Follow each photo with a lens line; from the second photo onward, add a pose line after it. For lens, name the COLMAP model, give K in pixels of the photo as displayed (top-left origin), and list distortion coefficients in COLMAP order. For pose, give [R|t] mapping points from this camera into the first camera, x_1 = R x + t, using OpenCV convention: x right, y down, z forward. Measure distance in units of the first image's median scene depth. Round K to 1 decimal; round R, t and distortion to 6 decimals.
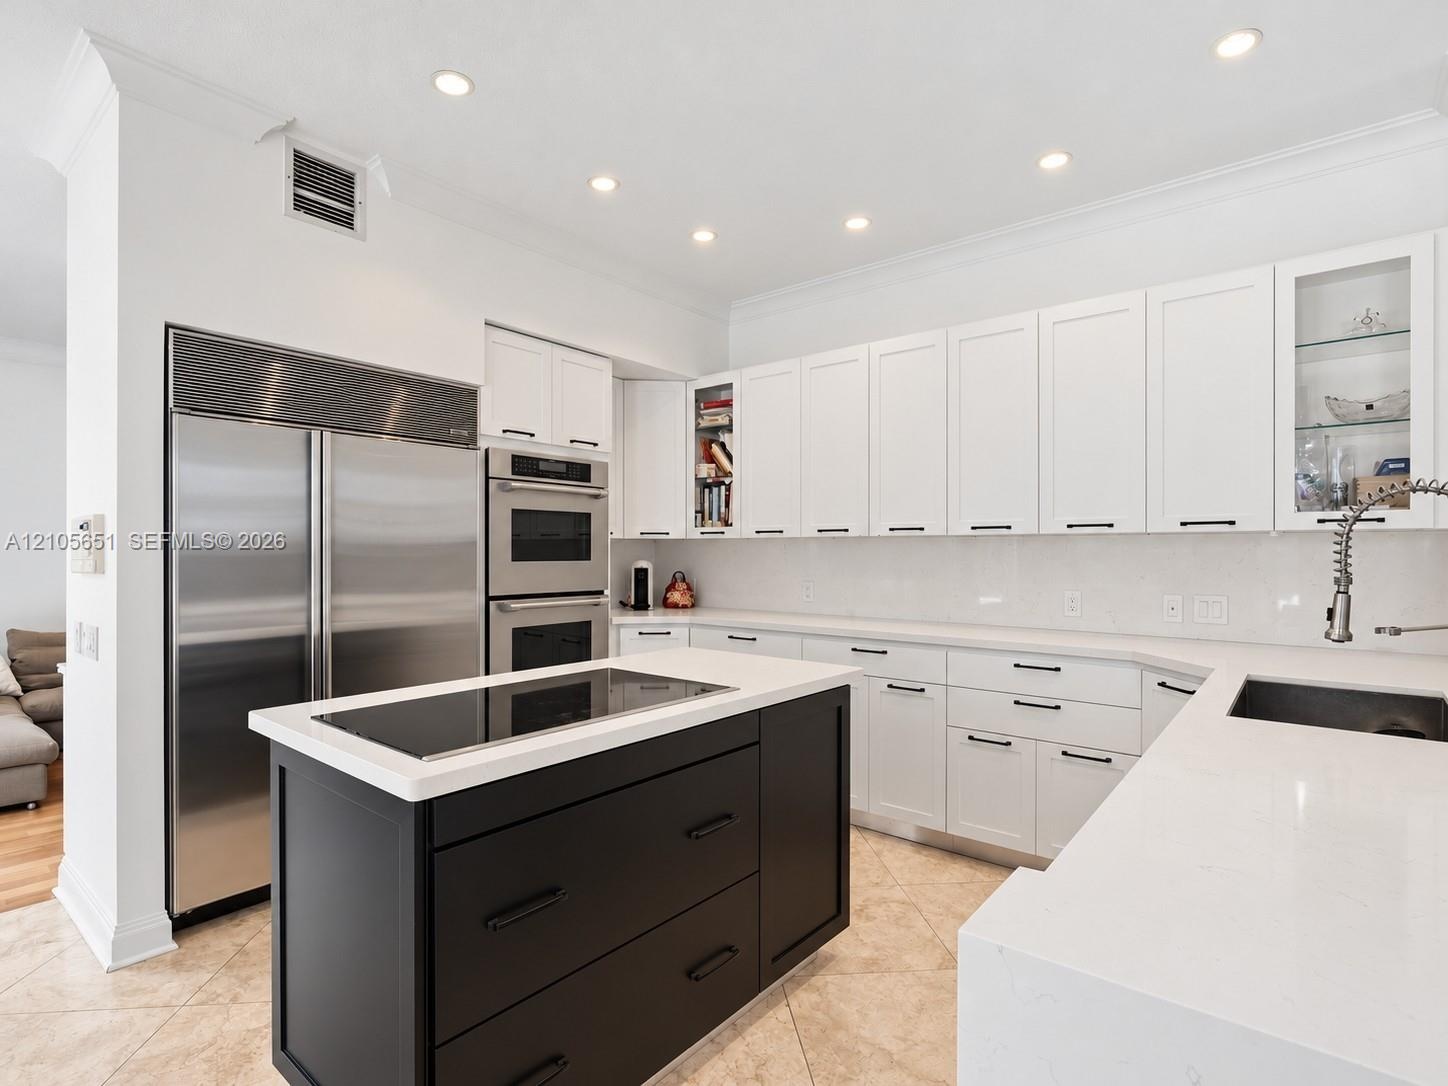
lens RADIAL K [[736.6, 0, 811.8], [0, 736.6, 549.7], [0, 0, 1]] dist [-0.004701, 0.003592]
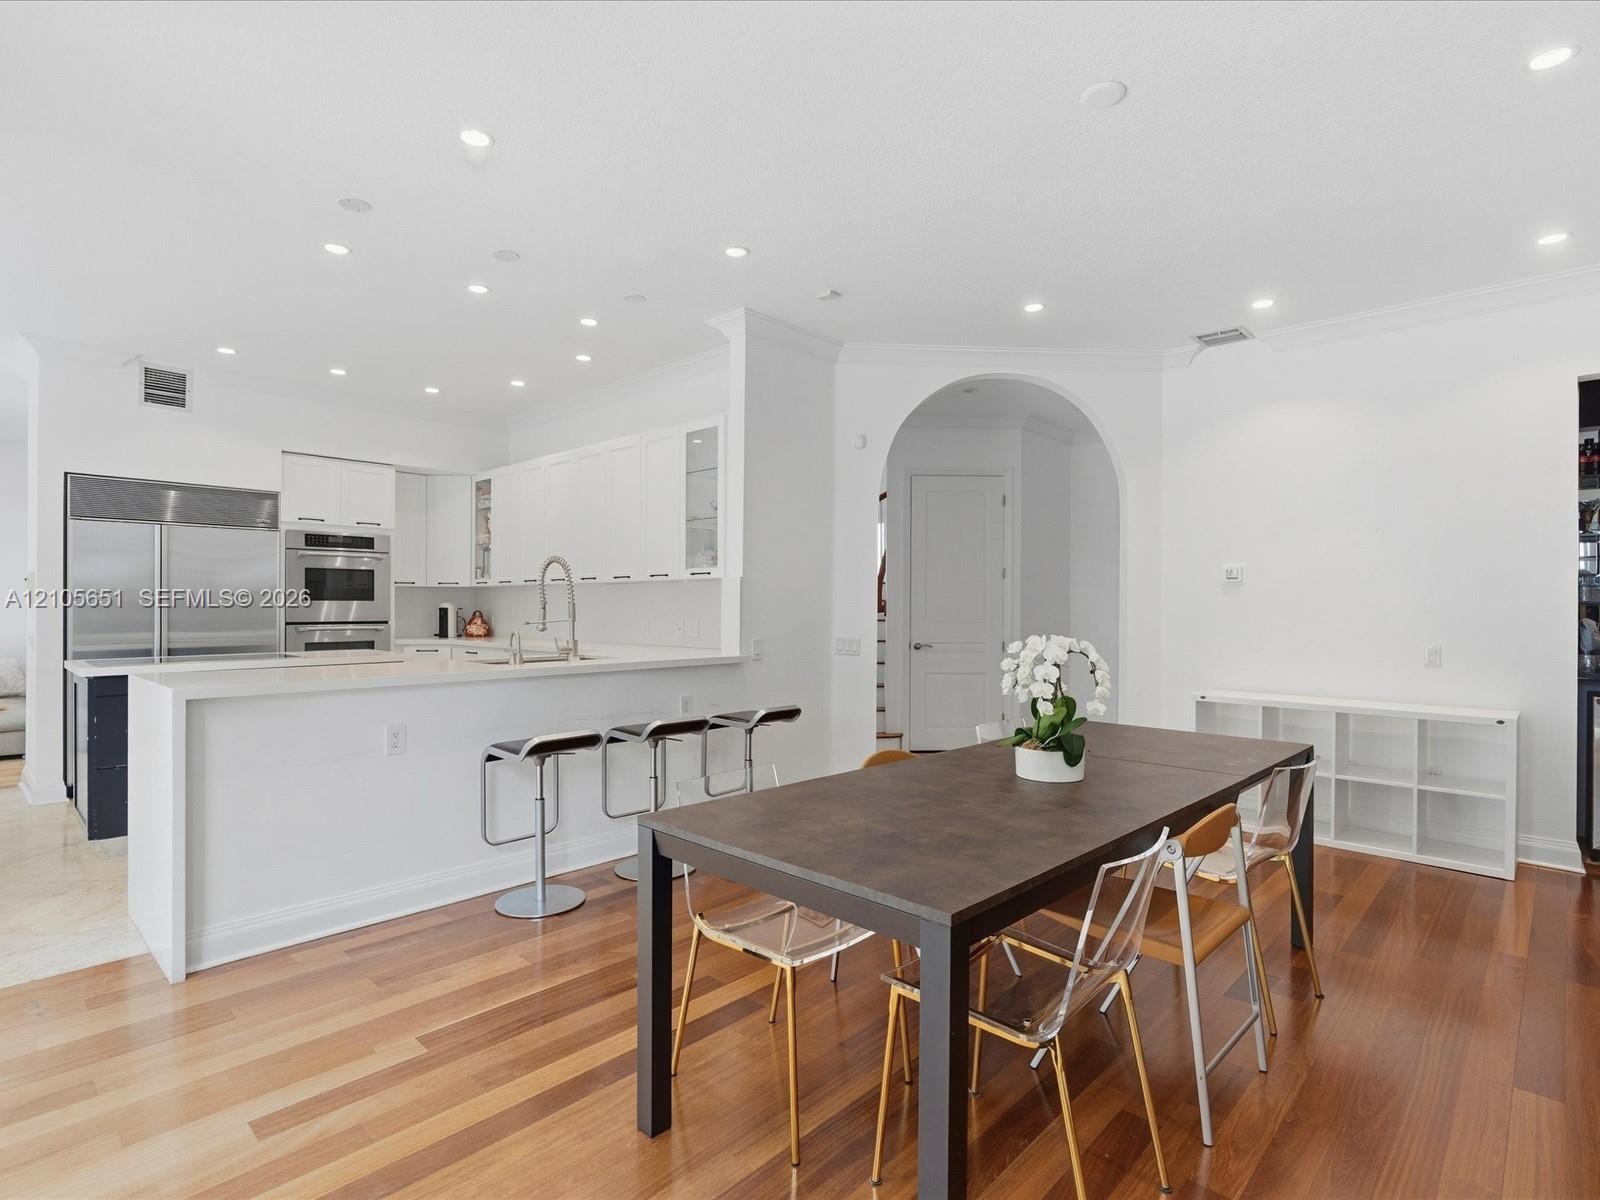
lens RADIAL K [[813.9, 0, 881.7], [0, 813.9, 594.0], [0, 0, 1]] dist [-0.004701, 0.003592]
pose [[0.995261, 0.005432, -0.097091, 0.896363], [-0.006142, 0.999957, -0.007016, 0.005340], [0.097049, 0.007579, 0.995251, -0.554175]]
